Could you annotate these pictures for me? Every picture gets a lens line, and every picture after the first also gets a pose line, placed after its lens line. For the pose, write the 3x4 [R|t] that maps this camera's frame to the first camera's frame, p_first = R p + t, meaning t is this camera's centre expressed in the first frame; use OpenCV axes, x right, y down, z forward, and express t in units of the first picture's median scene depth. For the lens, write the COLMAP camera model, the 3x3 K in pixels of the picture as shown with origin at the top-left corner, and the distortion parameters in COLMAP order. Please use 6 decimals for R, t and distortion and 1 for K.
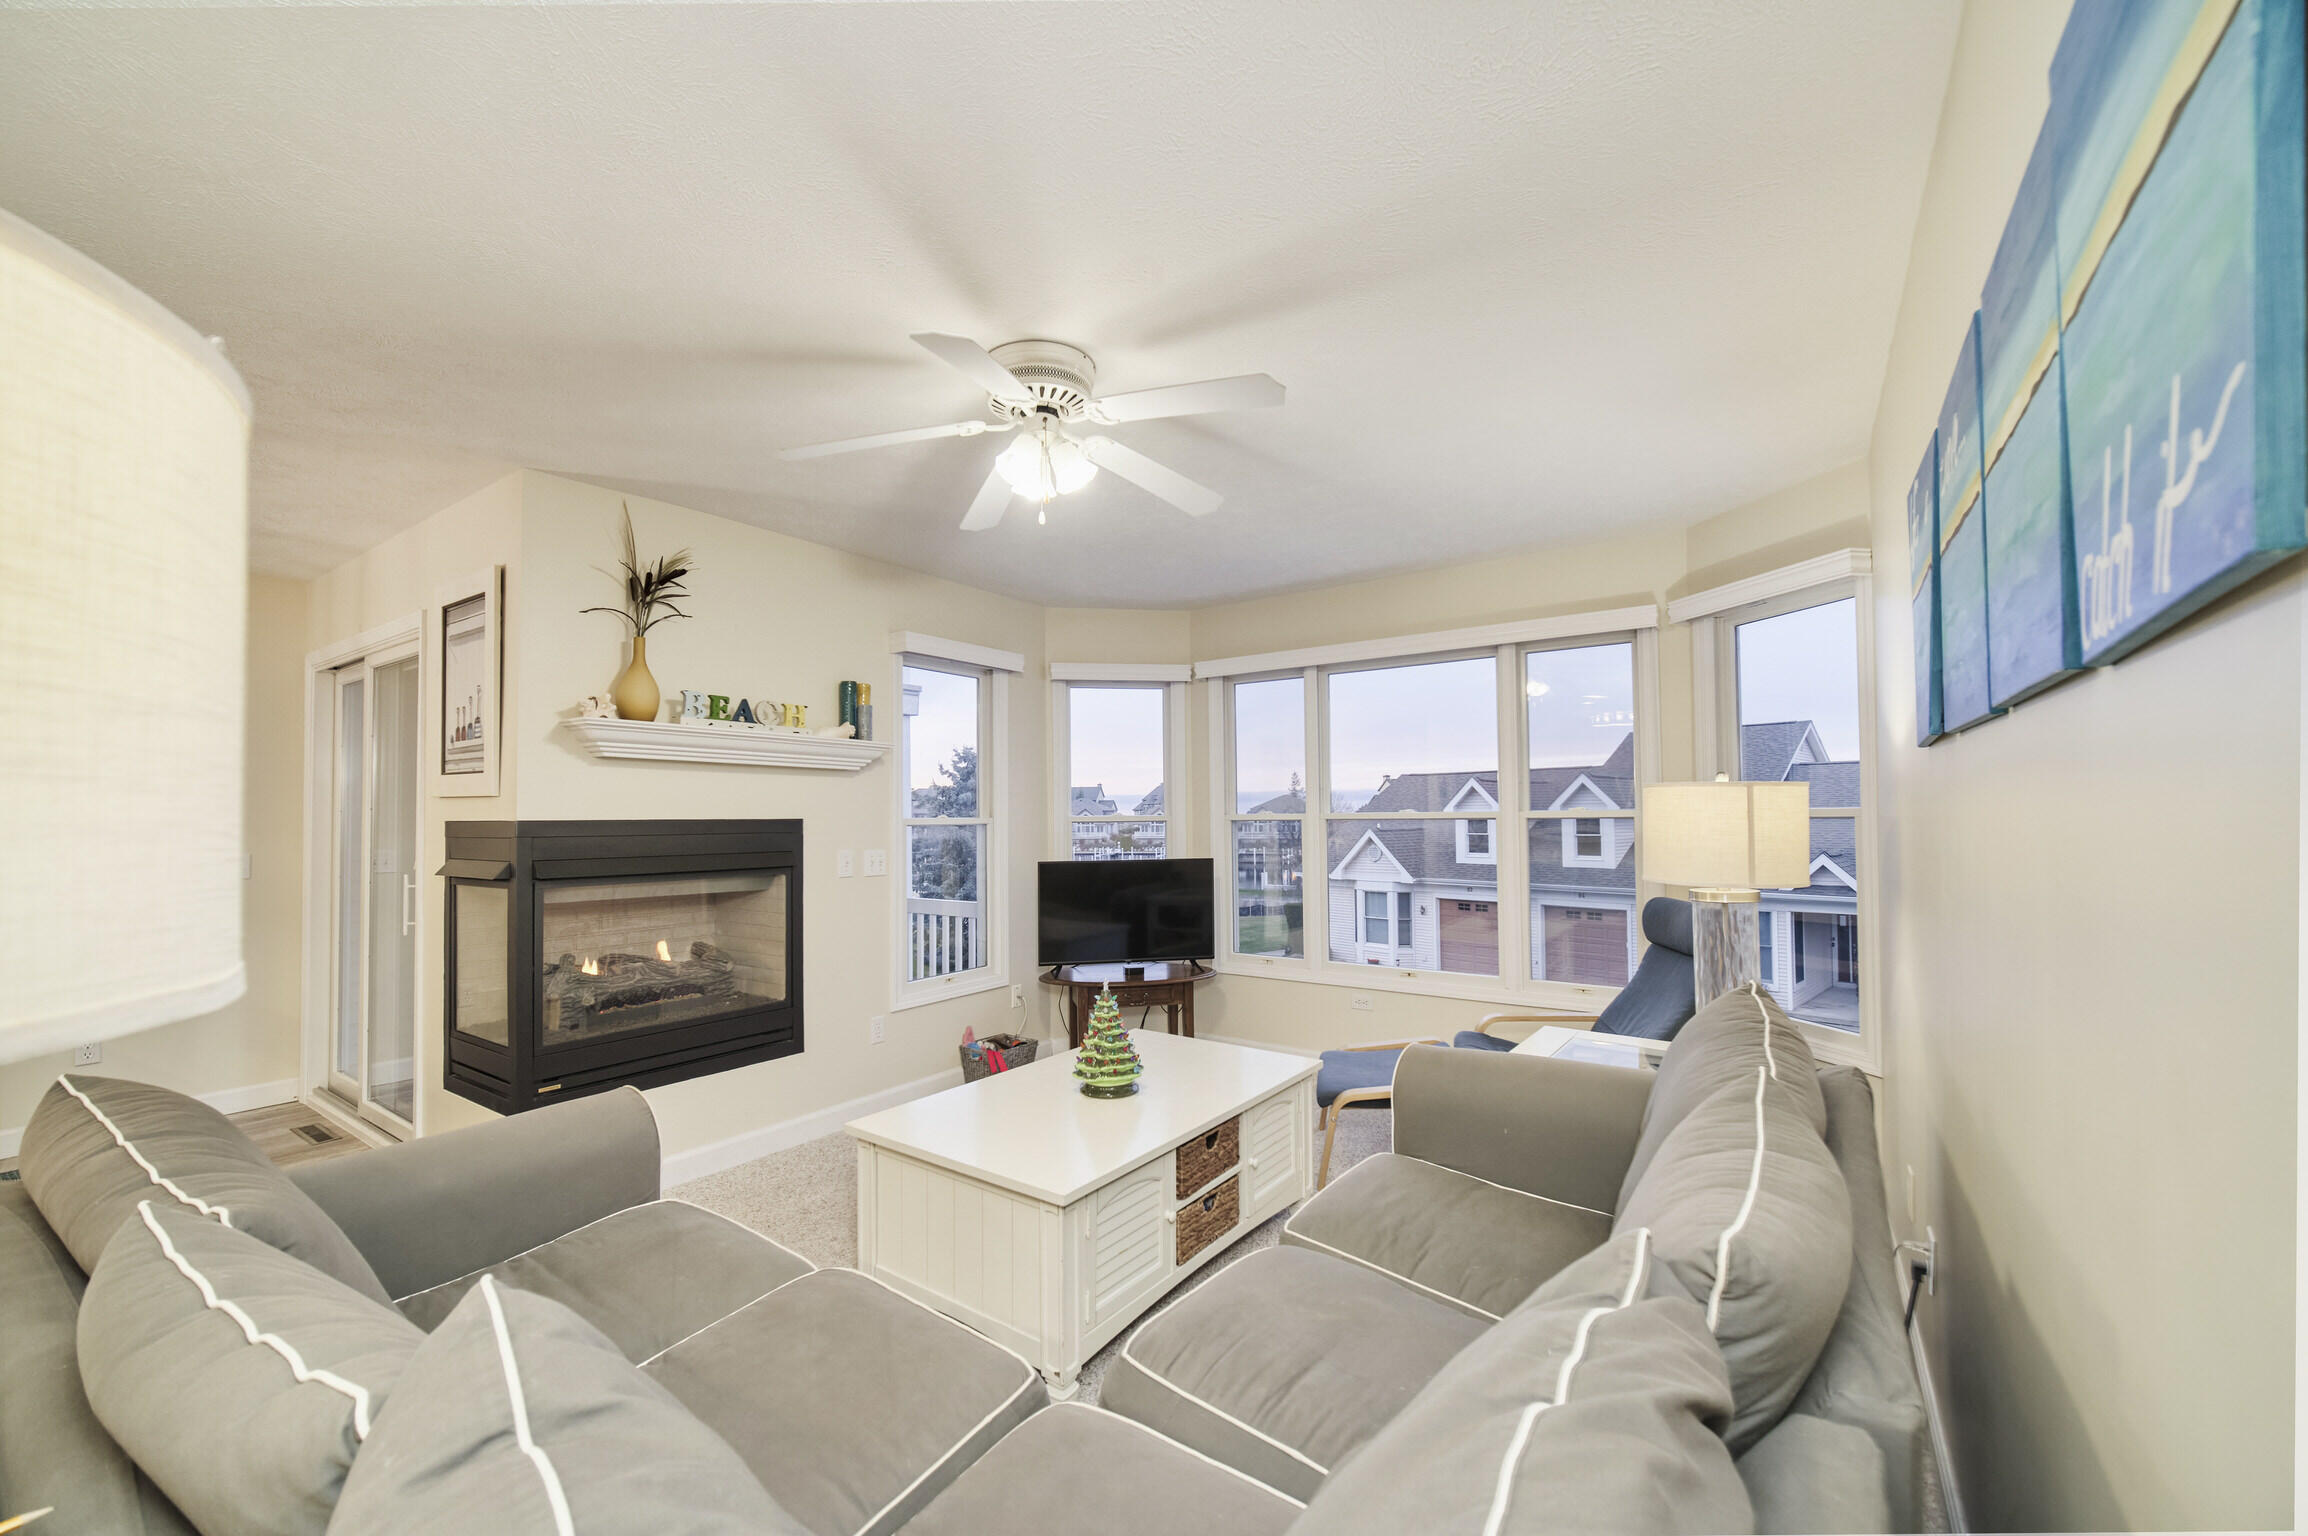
lens RADIAL K [[906.4, 0, 1148.0], [0, 906.4, 784.9], [0, 0, 1]] dist [0.002726, 0.000050]
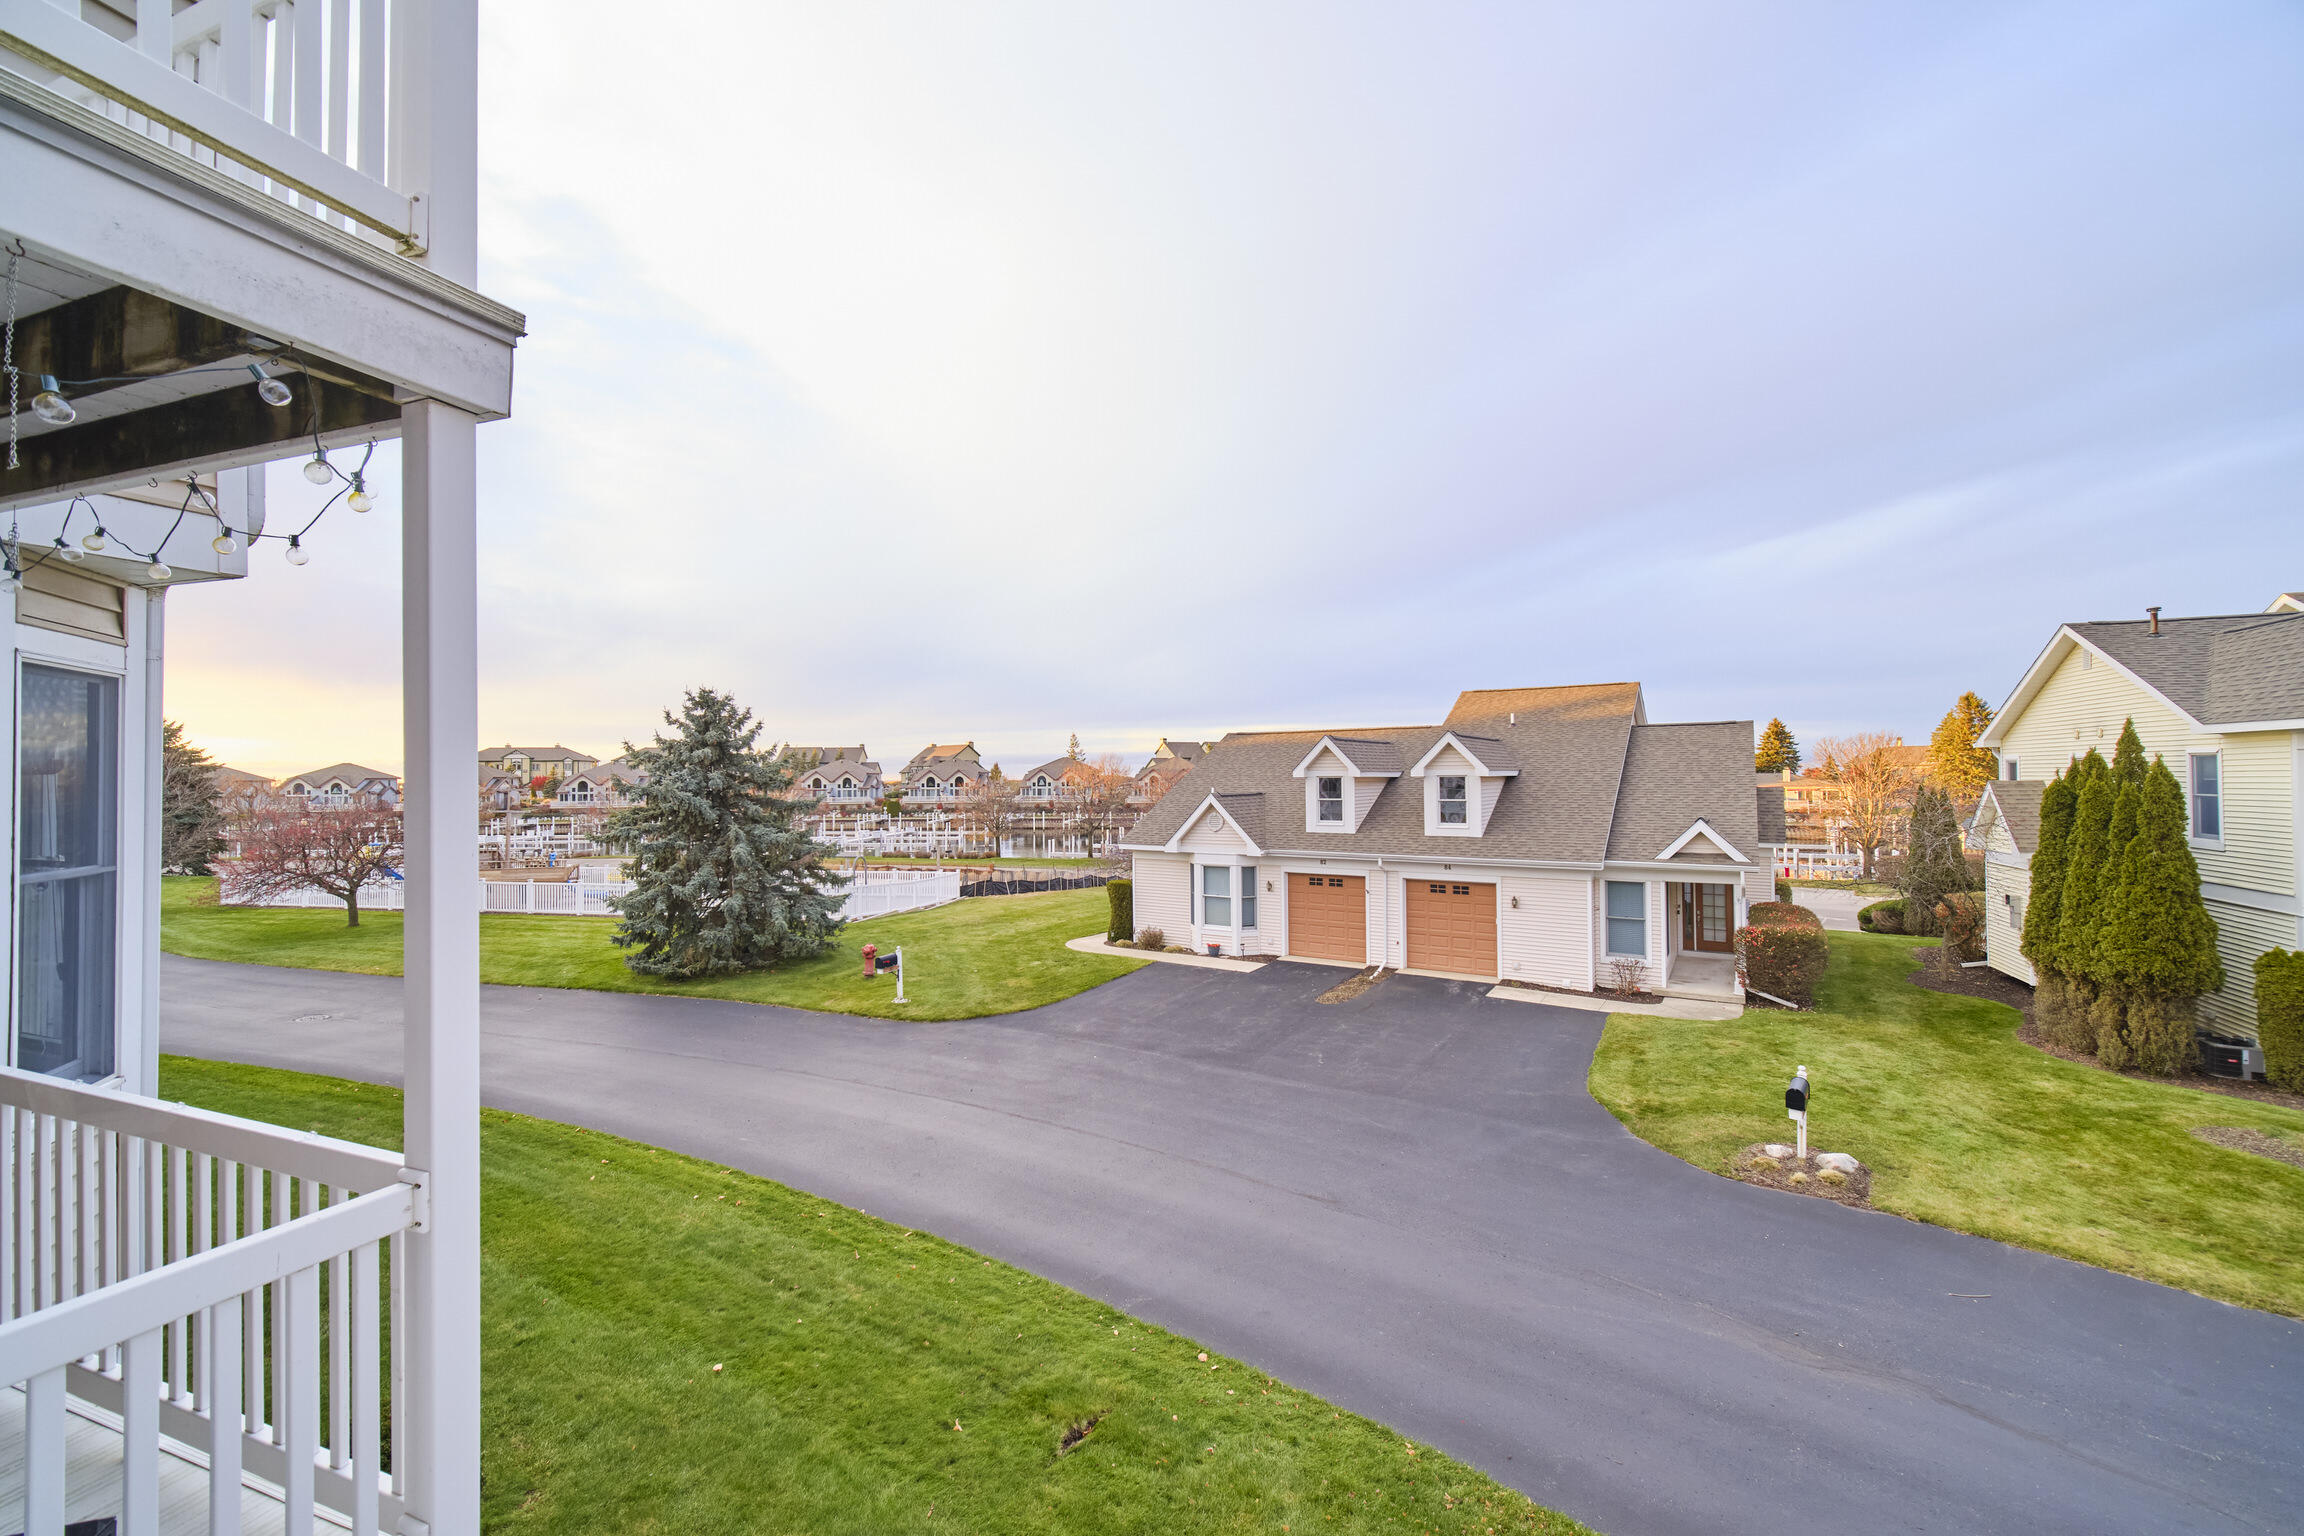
lens RADIAL K [[920.8, 0, 1145.3], [0, 920.8, 769.8], [0, 0, 1]] dist [0.000918, -0.002468]
pose [[0.969357, 0.001521, 0.245650, -0.032671], [-0.007496, 0.999698, 0.023393, 0.005276], [-0.245540, -0.024517, 0.969076, 0.165822]]
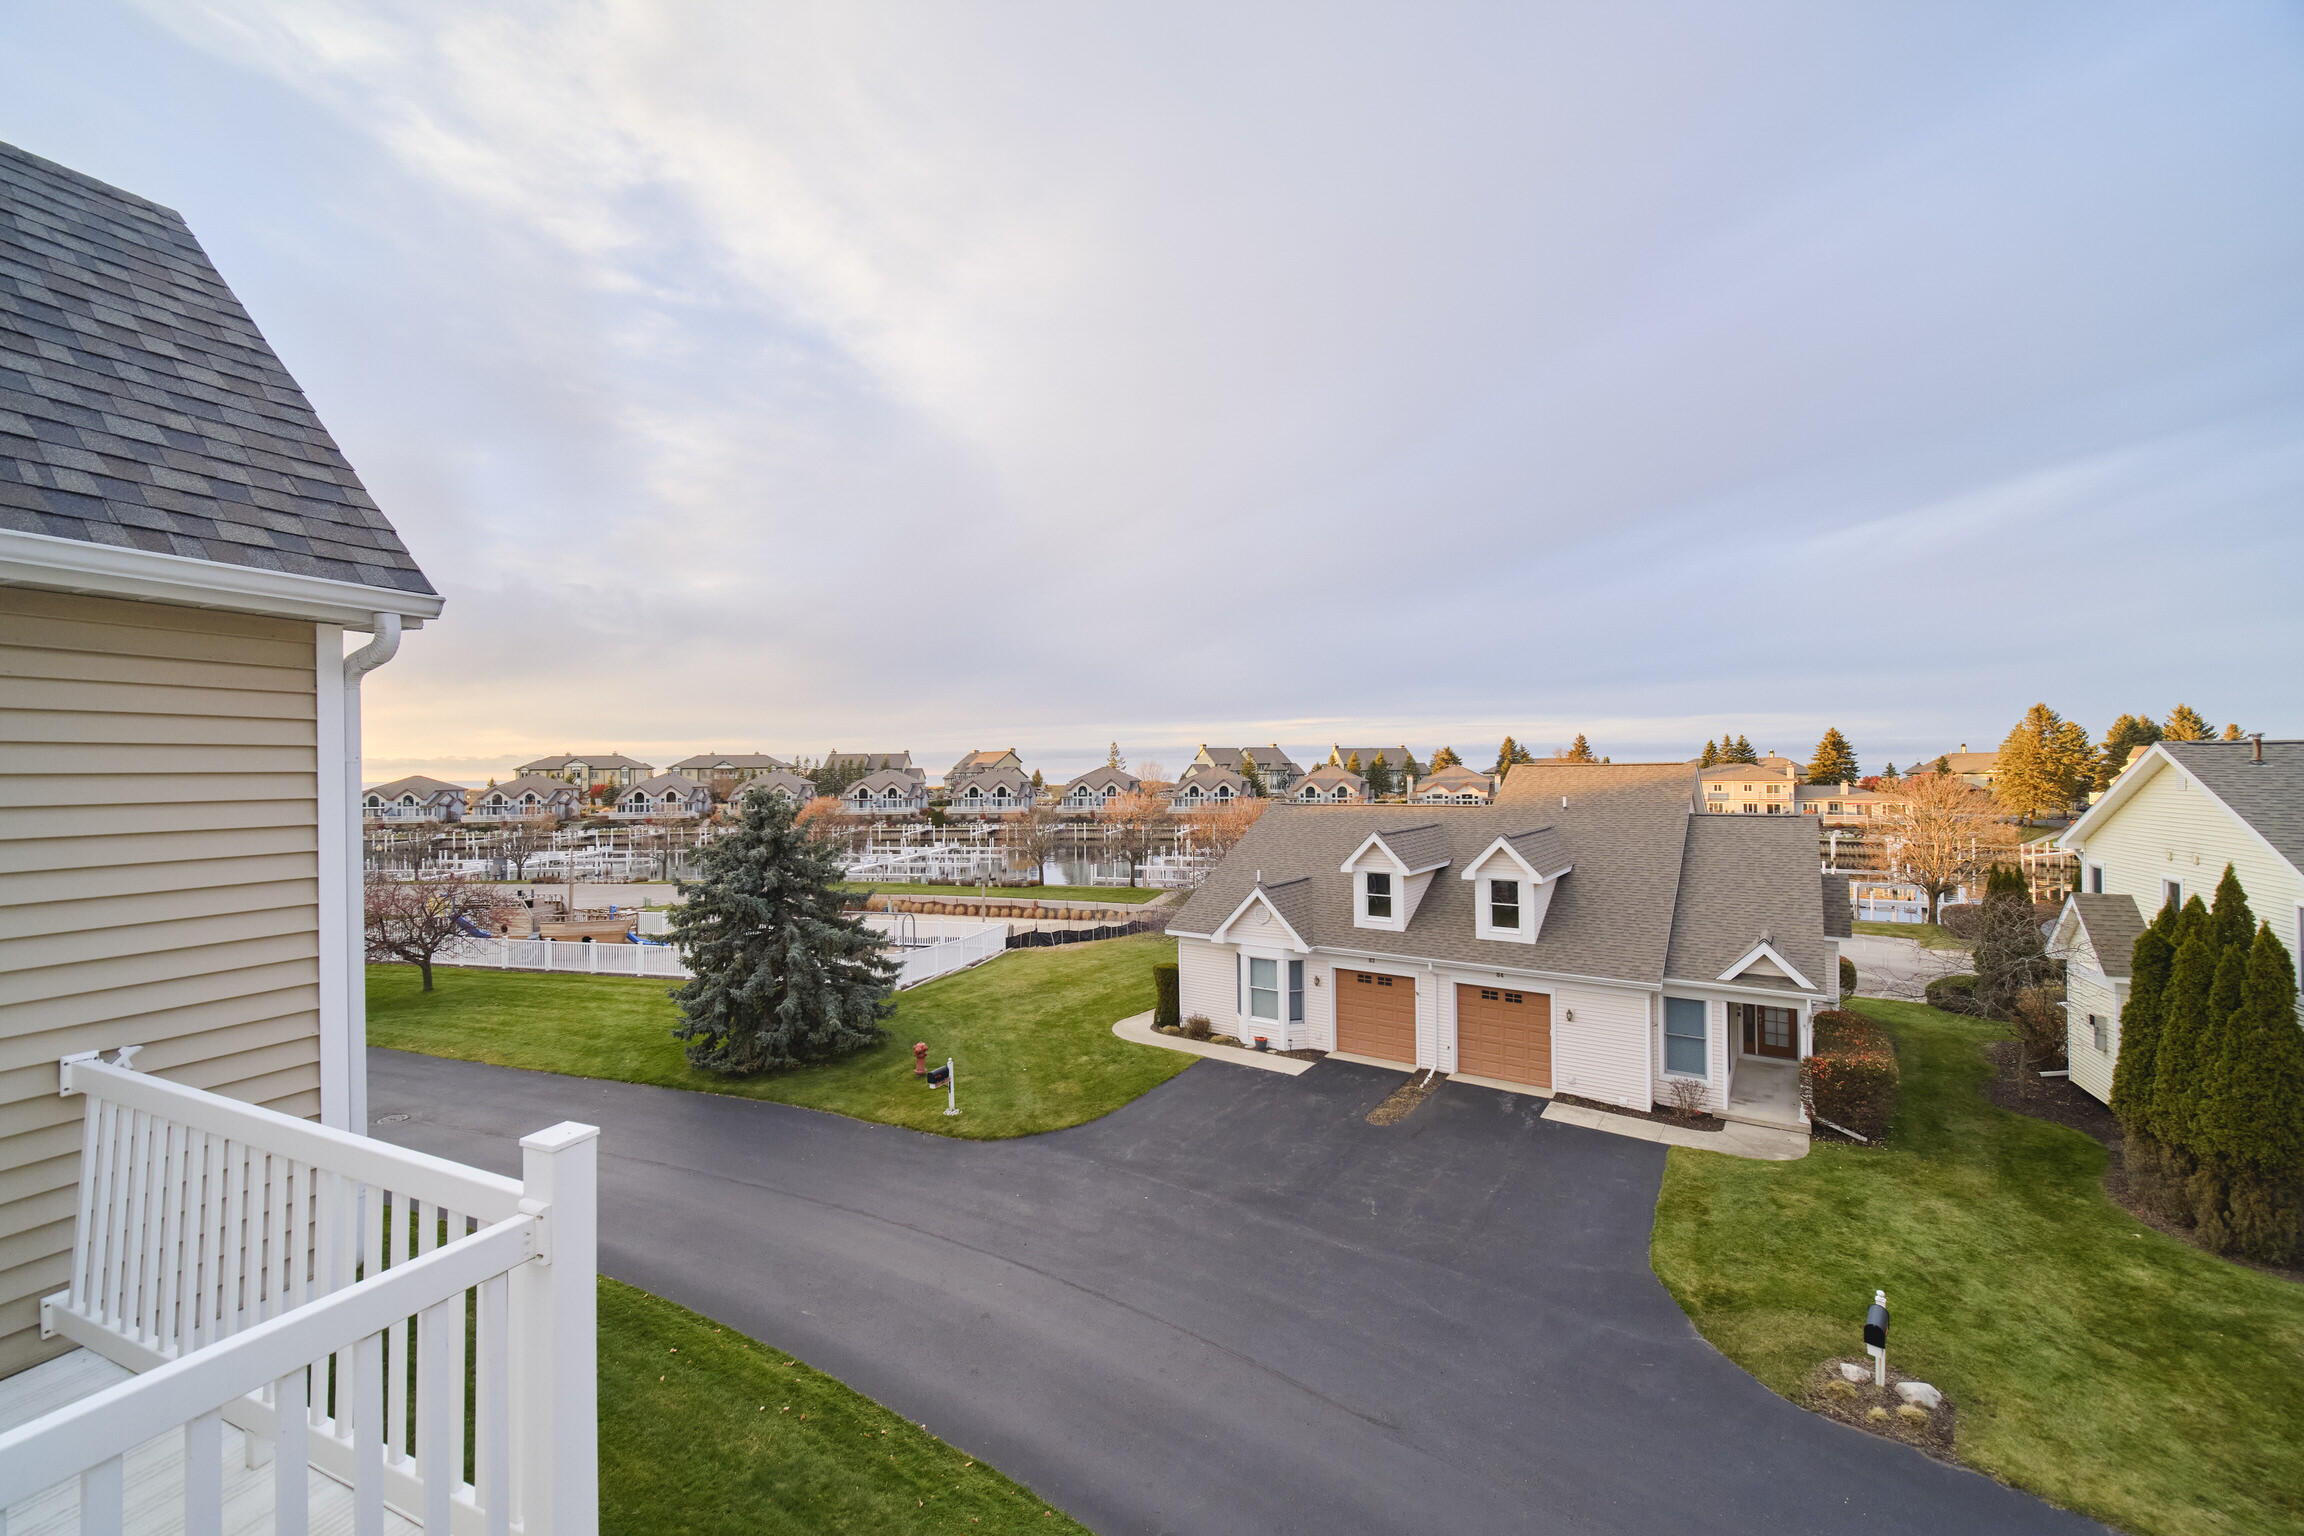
lens RADIAL K [[915.9, 0, 1145.5], [0, 915.9, 769.2], [0, 0, 1]] dist [-0.002566, 0.000779]
pose [[0.978872, -0.002592, 0.204457, -0.038790], [-0.003645, 0.999540, 0.030121, -0.091517], [-0.204441, -0.030230, 0.978412, 0.173822]]
